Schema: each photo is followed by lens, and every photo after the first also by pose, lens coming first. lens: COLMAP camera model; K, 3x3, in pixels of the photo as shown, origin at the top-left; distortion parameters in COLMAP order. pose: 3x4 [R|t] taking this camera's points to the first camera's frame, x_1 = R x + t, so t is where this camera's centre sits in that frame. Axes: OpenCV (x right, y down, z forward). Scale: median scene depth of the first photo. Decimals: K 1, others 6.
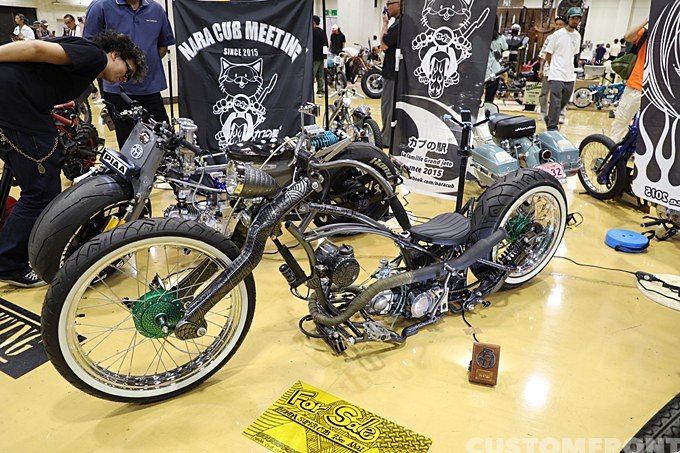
lens RADIAL K [[481.9, 0, 340.0], [0, 481.9, 226.5], [0, 0, 1]] dist [-0.047245, 0.033628]
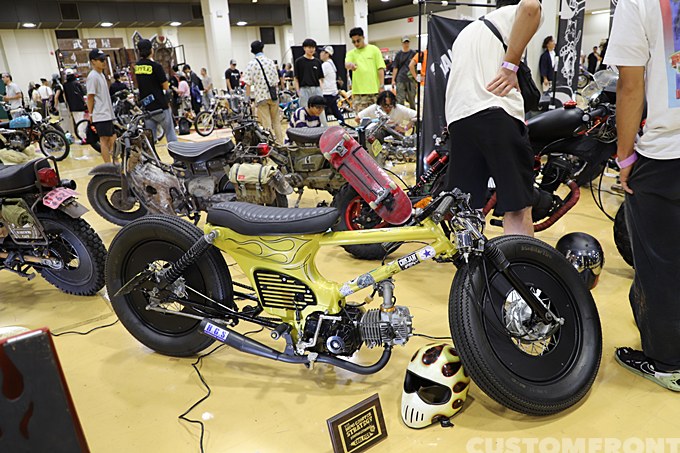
lens RADIAL K [[481.9, 0, 340.0], [0, 481.9, 226.5], [0, 0, 1]] dist [-0.047245, 0.033628]
pose [[0.477013, -0.309583, 0.822567, -1.420978], [0.385332, 0.914830, 0.120850, -0.291950], [-0.789923, 0.259315, 0.555678, 0.757790]]
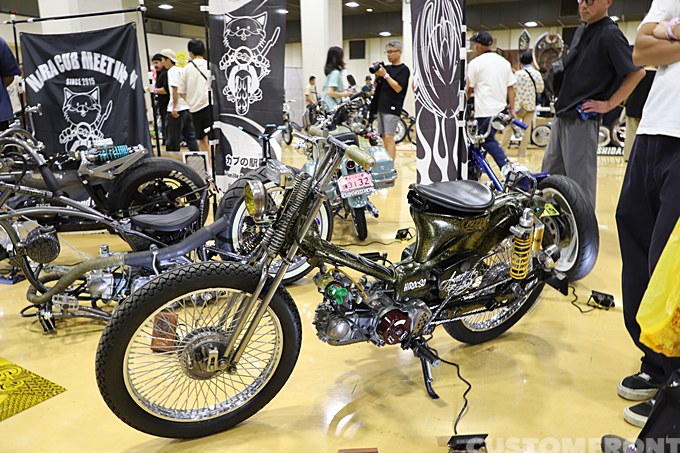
lens RADIAL K [[562.8, 0, 340.0], [0, 562.8, 226.5], [0, 0, 1]] dist [-0.001197, 0.086203]
pose [[0.998589, -0.018828, -0.049656, 0.412882], [0.010886, 0.987761, -0.155592, 0.140609], [0.051978, 0.154832, 0.986573, -0.123375]]
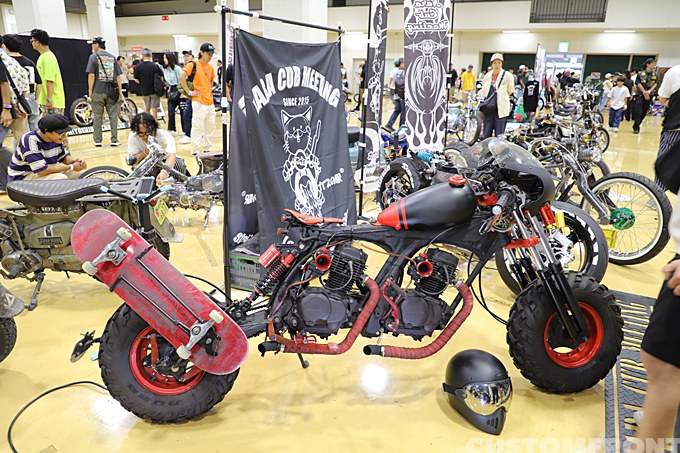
lens RADIAL K [[481.9, 0, 340.0], [0, 481.9, 226.5], [0, 0, 1]] dist [-0.047245, 0.033628]
pose [[0.022823, -0.322207, 0.946394, -1.118415], [0.348497, 0.889828, 0.294544, -0.401553], [-0.937032, 0.323093, 0.132597, 0.908902]]
